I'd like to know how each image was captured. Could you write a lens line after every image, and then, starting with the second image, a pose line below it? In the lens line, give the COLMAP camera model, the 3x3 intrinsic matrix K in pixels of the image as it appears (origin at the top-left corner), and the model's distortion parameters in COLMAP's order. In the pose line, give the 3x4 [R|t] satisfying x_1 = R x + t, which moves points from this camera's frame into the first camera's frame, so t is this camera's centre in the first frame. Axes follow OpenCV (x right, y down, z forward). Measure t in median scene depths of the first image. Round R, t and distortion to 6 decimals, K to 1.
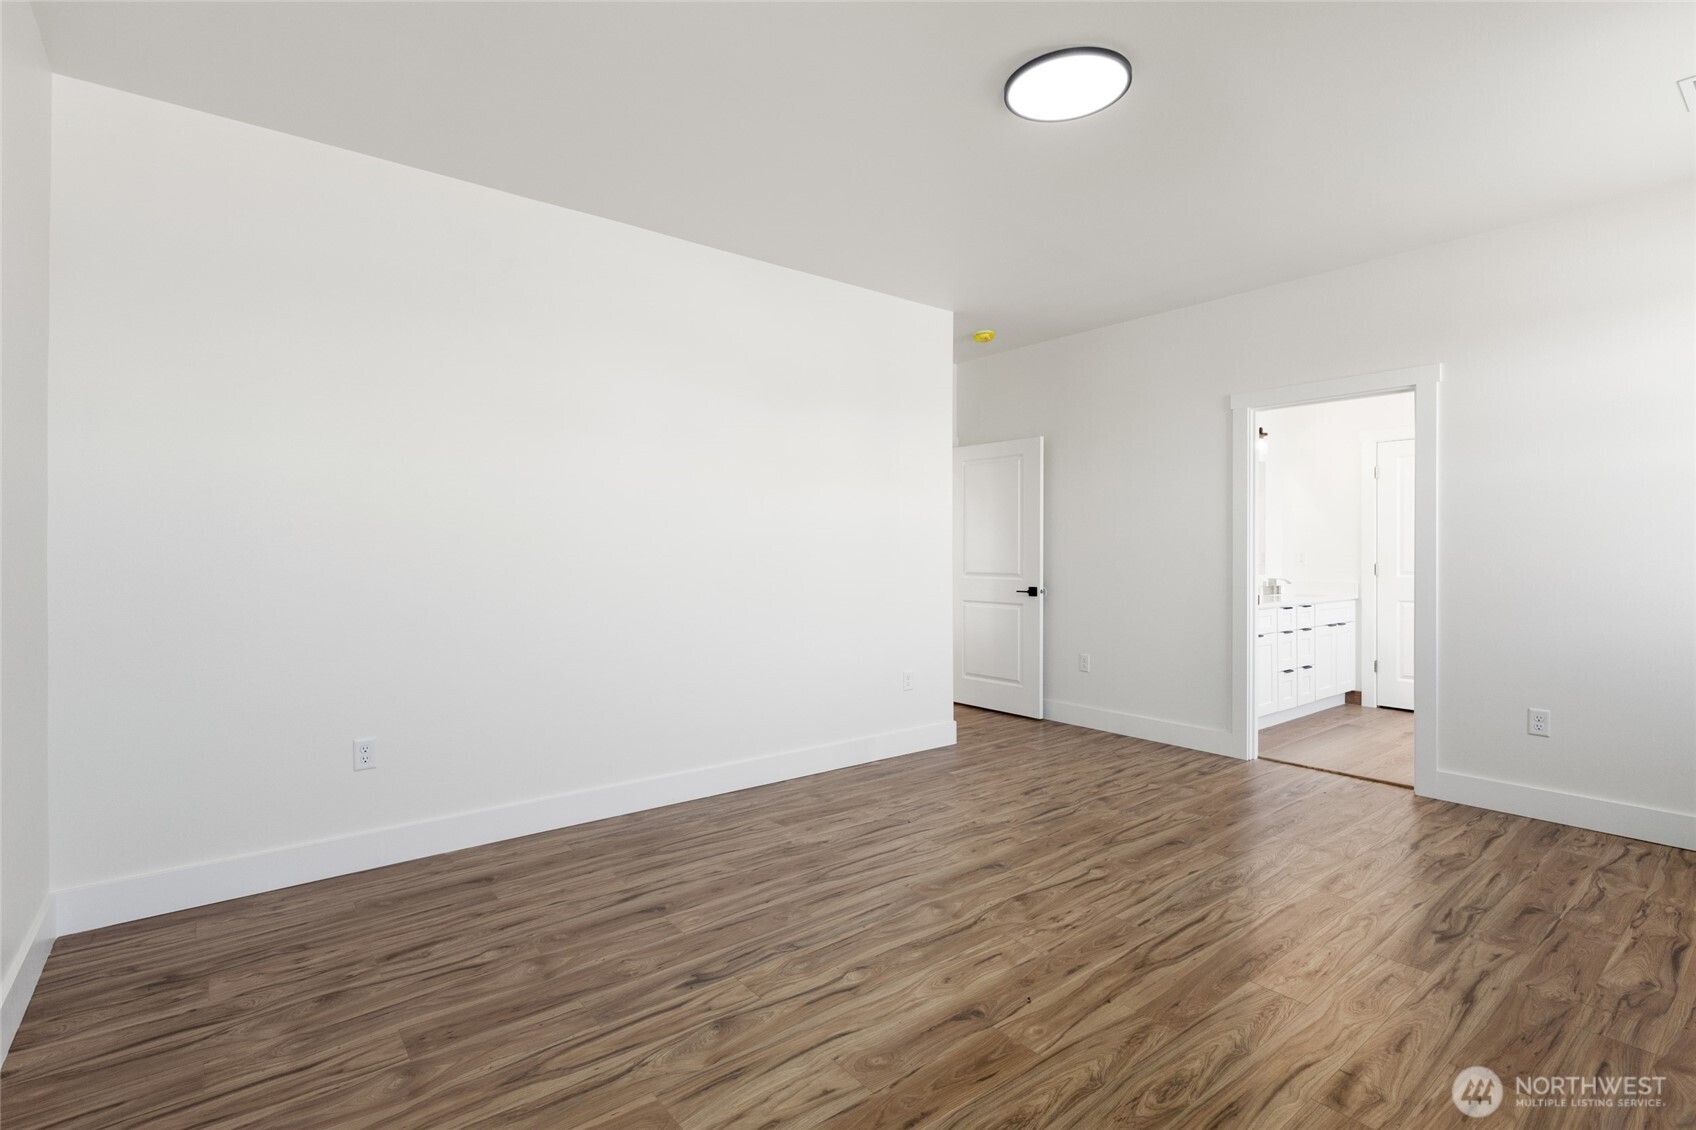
lens RADIAL K [[815.0, 0, 849.8], [0, 815.0, 559.5], [0, 0, 1]] dist [0.000403, -0.001563]
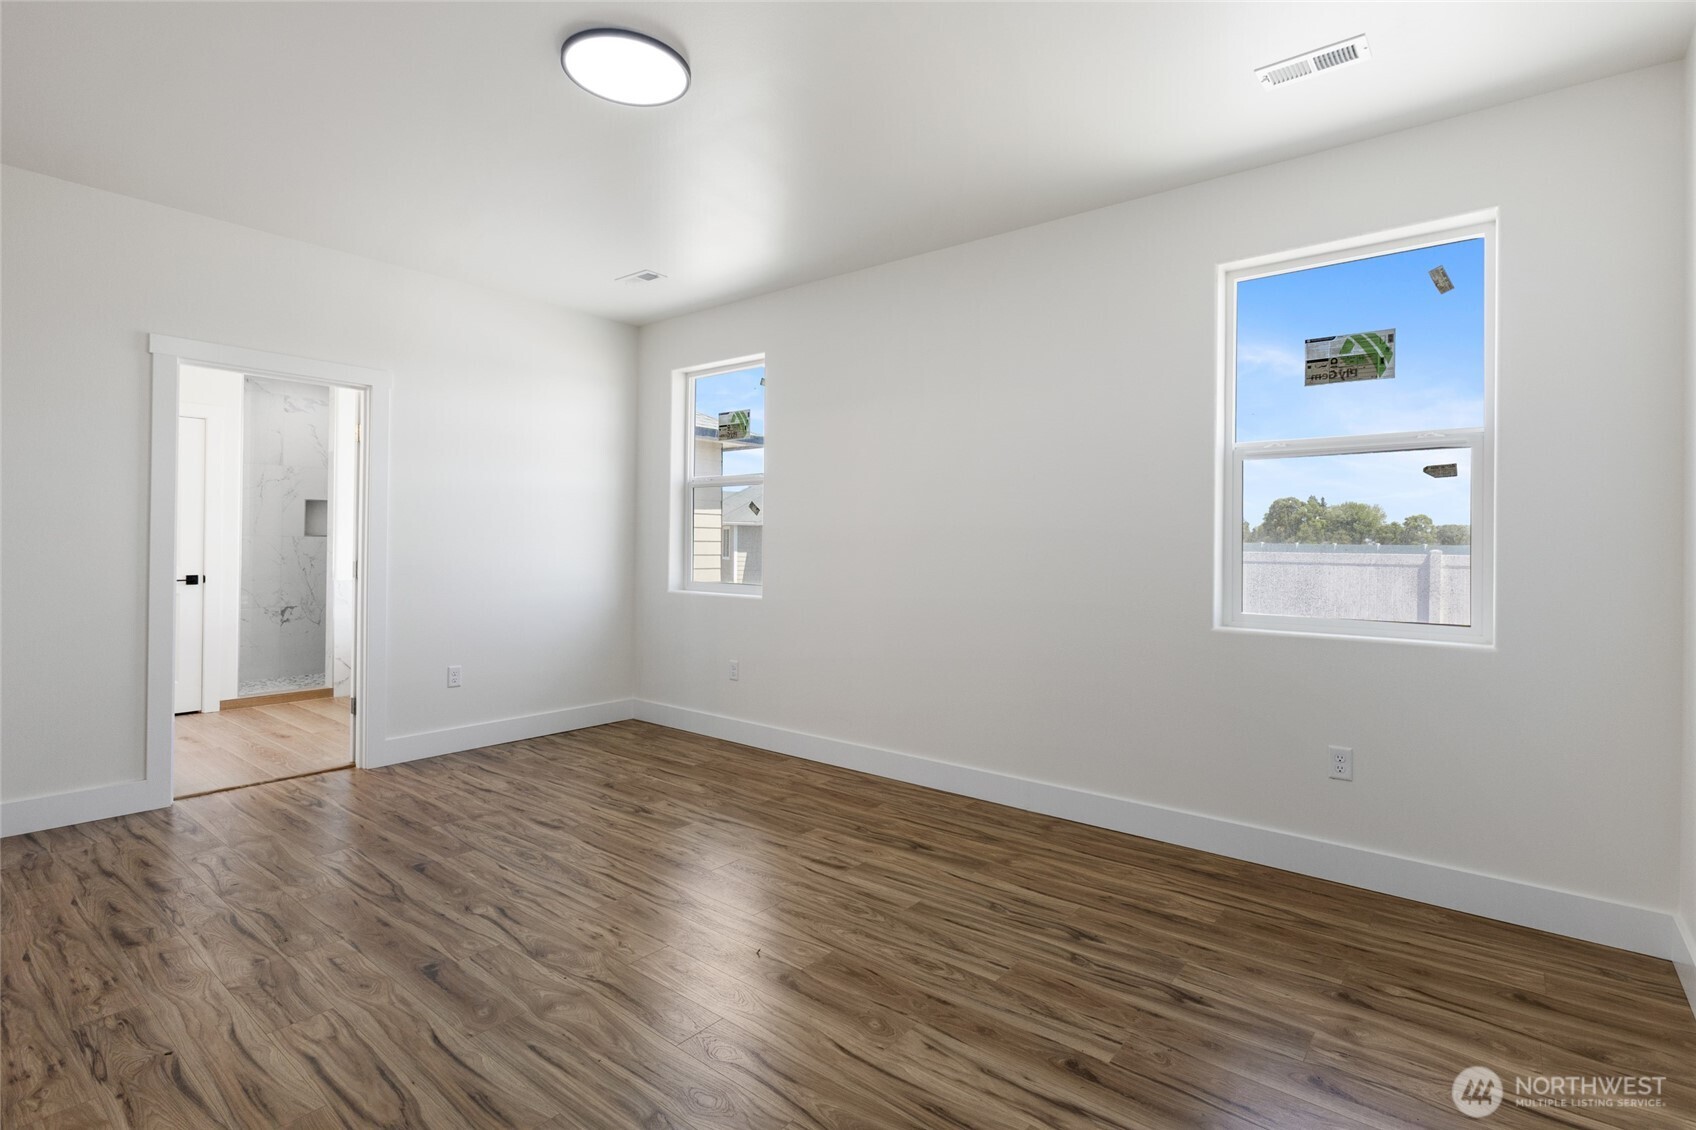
lens RADIAL K [[815.0, 0, 850.7], [0, 815.0, 554.2], [0, 0, 1]] dist [0.000403, -0.001563]
pose [[-0.232255, -0.010642, 0.972597, -0.707666], [-0.000923, 0.999942, 0.010721, -0.008687], [-0.972654, 0.001592, -0.232251, 0.912922]]
